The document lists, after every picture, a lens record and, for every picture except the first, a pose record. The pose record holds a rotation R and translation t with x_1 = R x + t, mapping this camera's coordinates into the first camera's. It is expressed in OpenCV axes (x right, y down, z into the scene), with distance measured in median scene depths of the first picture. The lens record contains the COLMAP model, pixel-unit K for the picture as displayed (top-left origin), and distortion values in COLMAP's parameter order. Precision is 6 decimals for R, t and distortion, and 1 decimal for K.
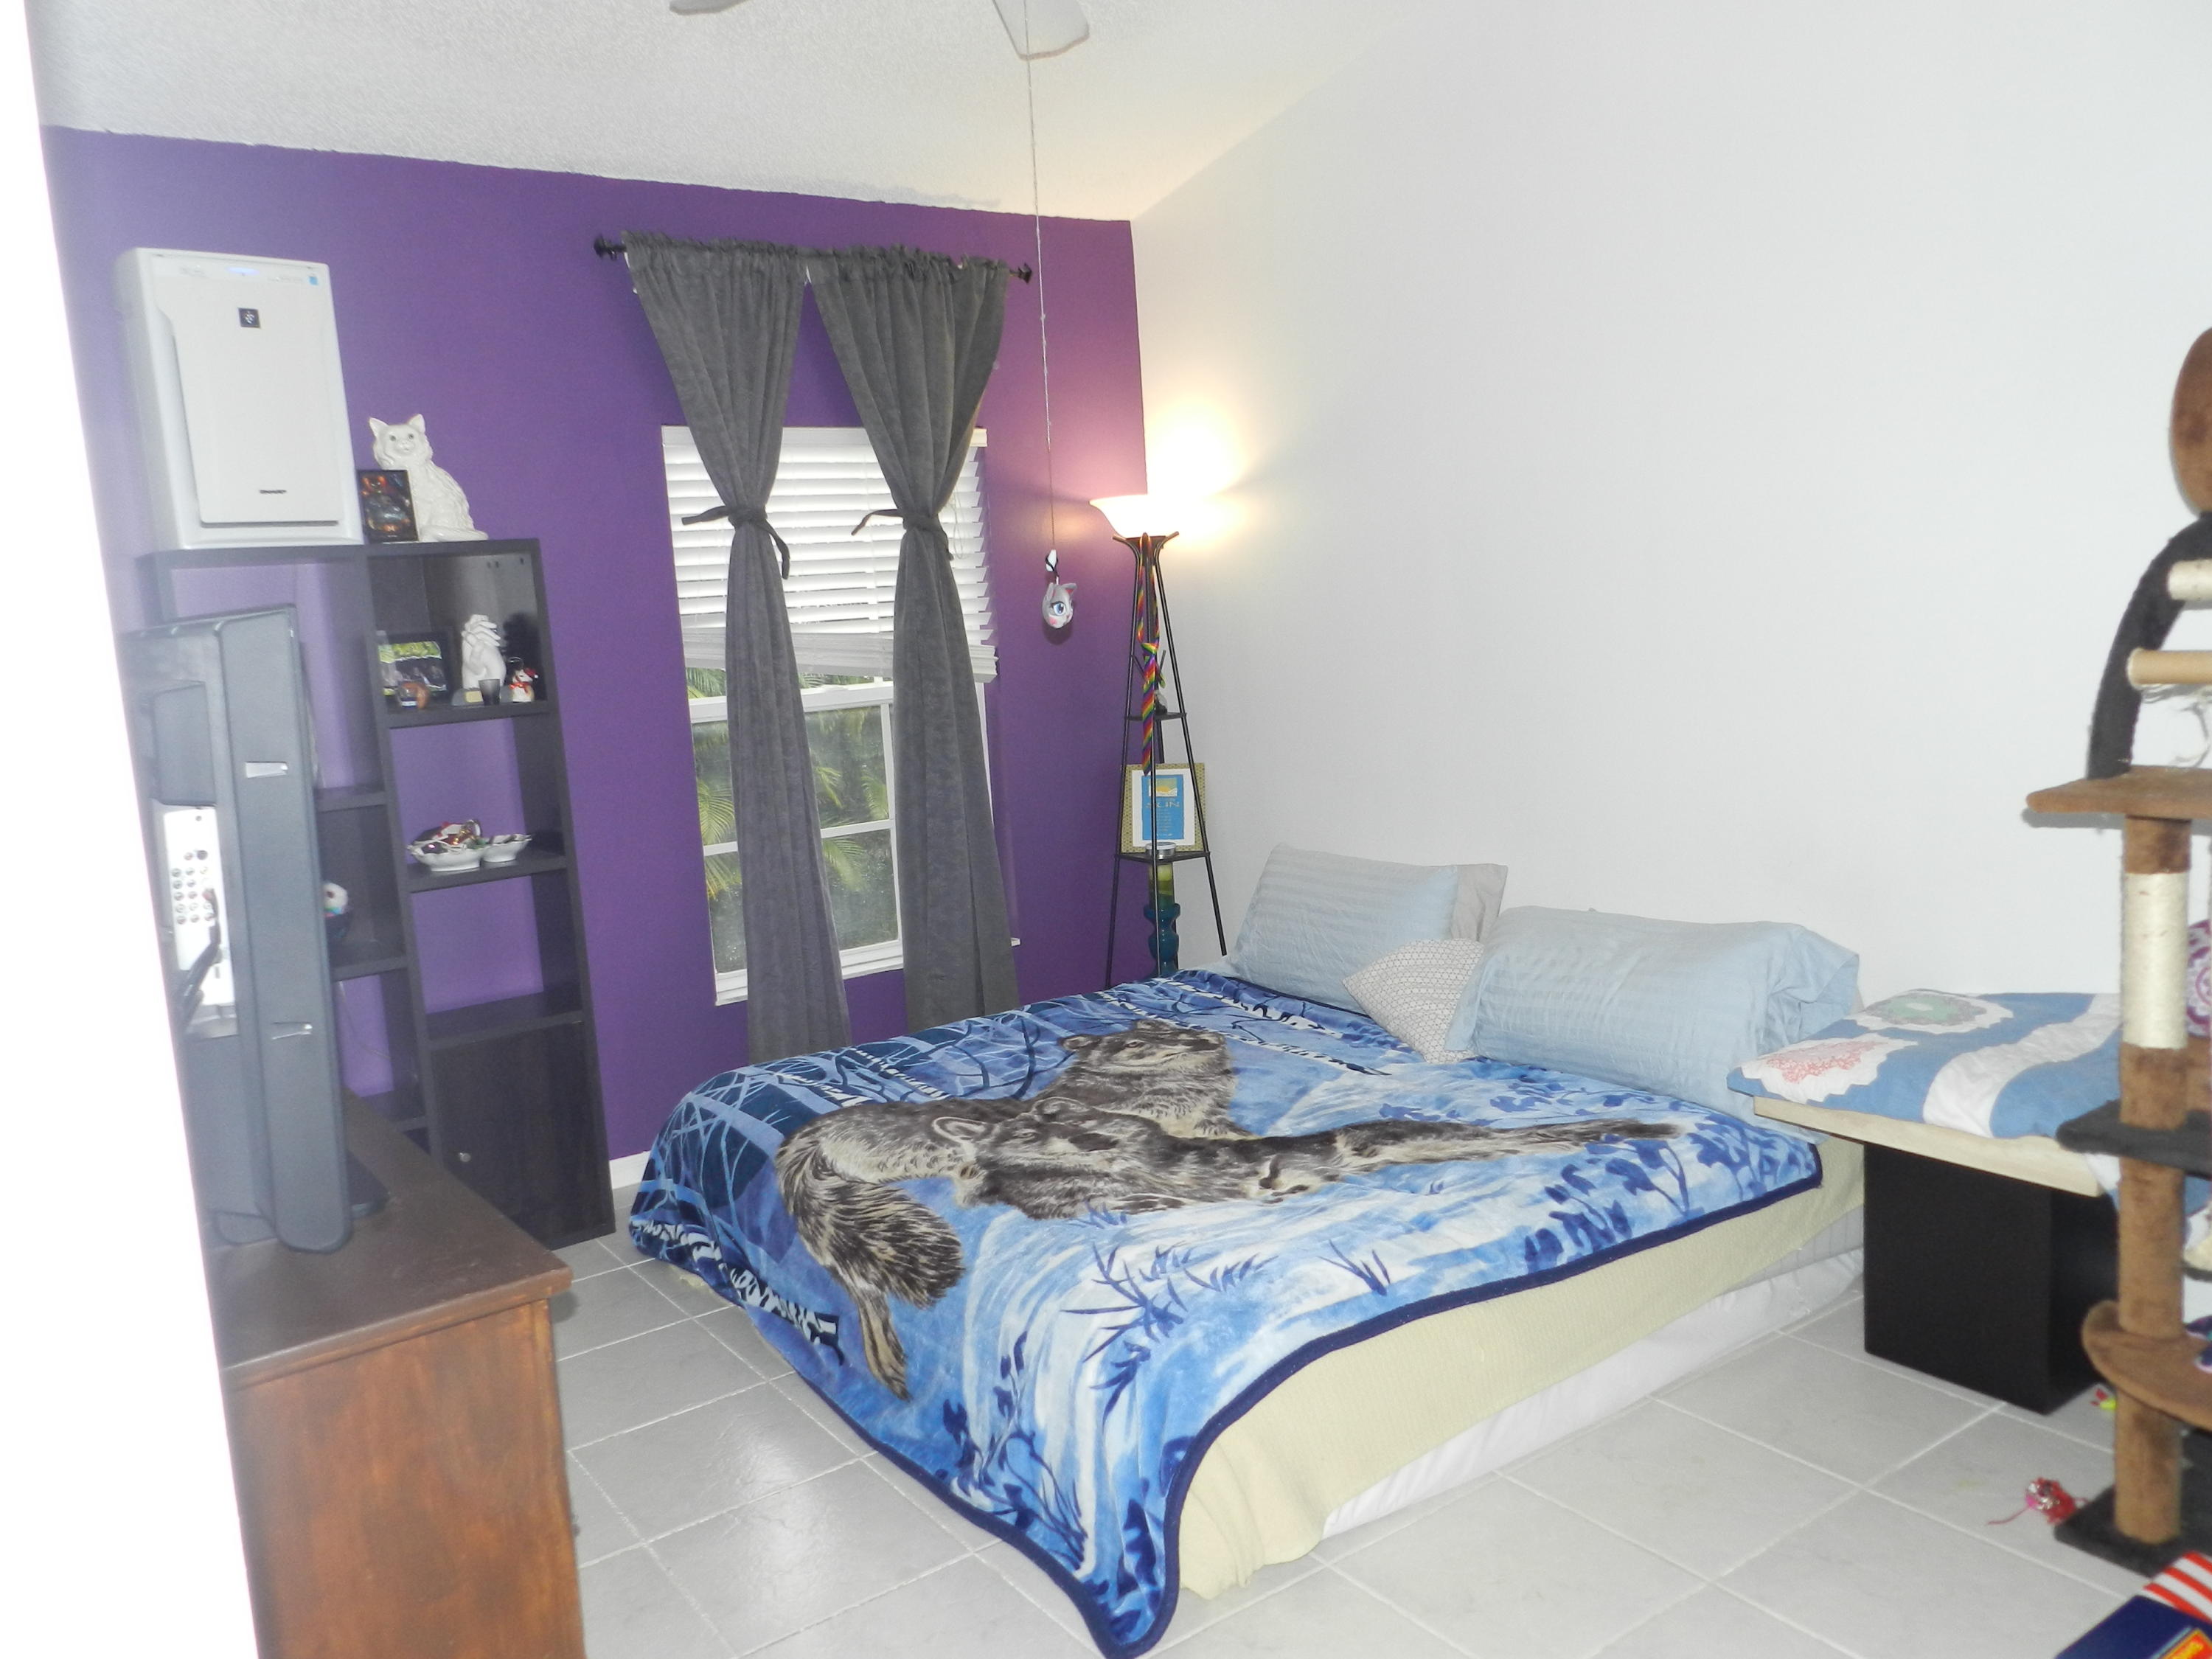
lens RADIAL K [[1677.9, 0, 1100.8], [0, 1677.9, 821.4], [0, 0, 1]] dist [0.011511, 0.004876]
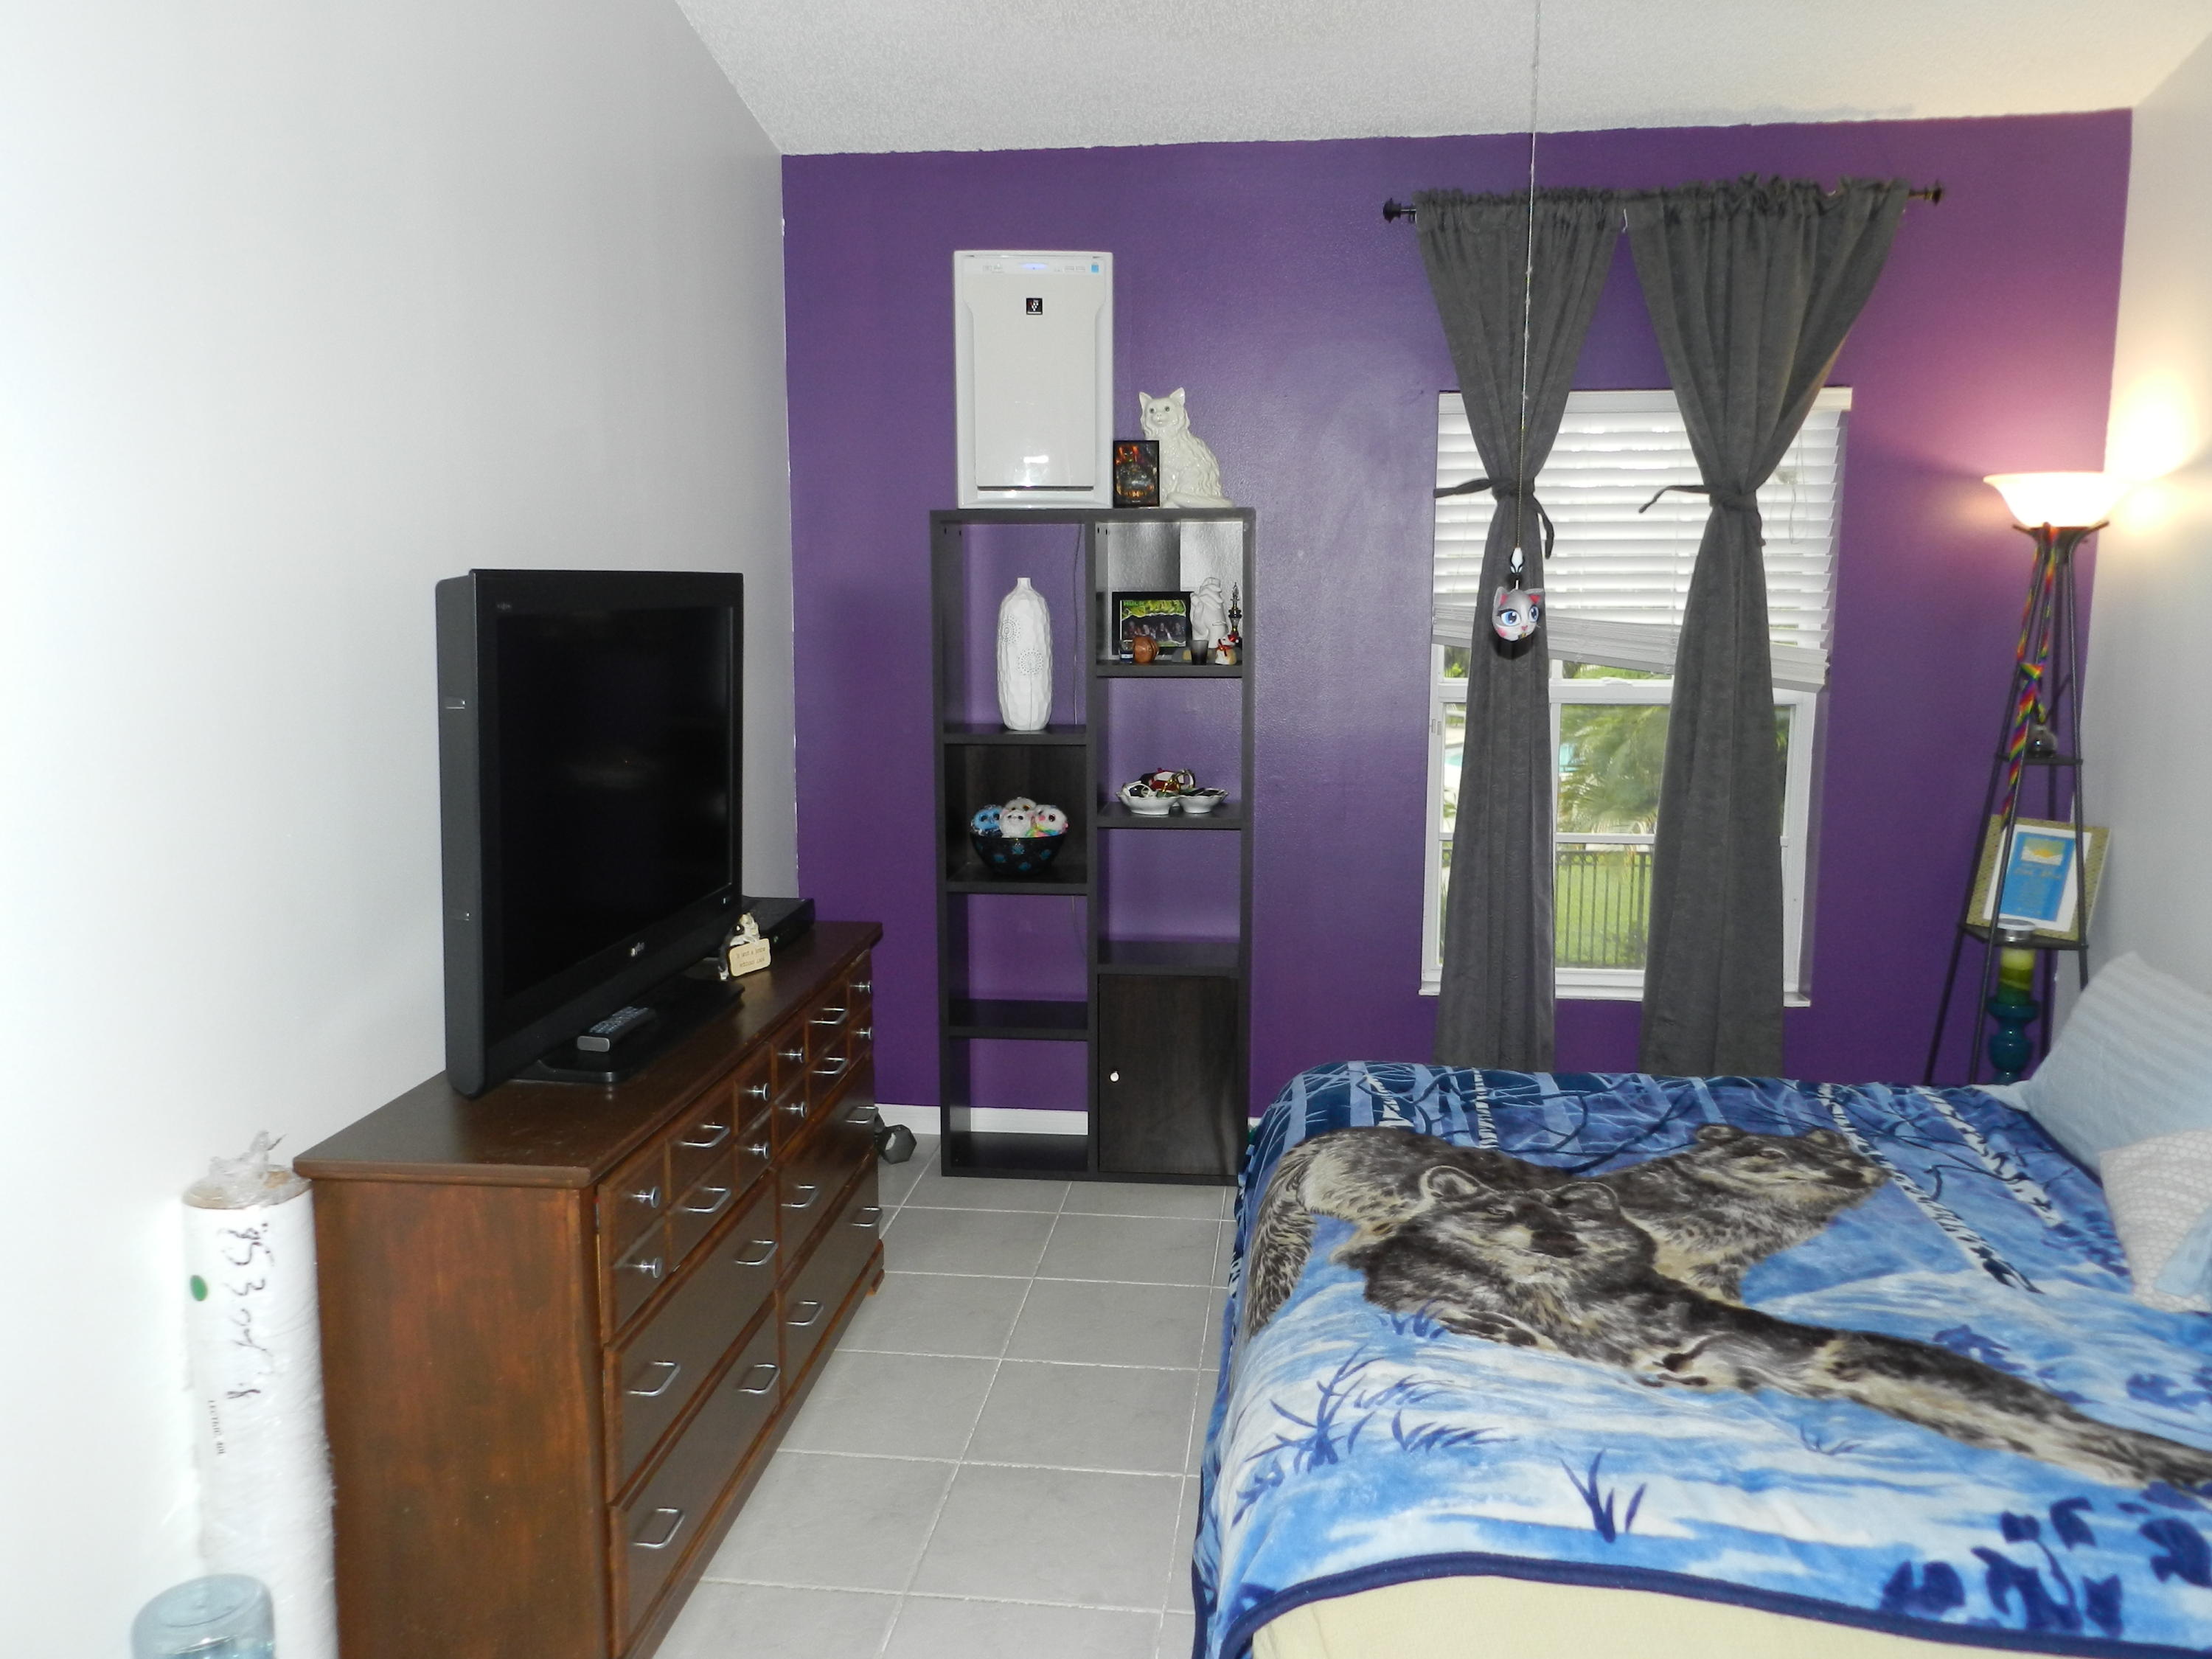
lens RADIAL K [[1677.9, 0, 1099.6], [0, 1677.9, 834.1], [0, 0, 1]] dist [0.011511, 0.004876]
pose [[0.739580, 0.162058, -0.653268, 0.300078], [-0.138948, 0.986435, 0.087402, -0.048730], [0.658571, 0.026129, 0.752065, 0.173431]]
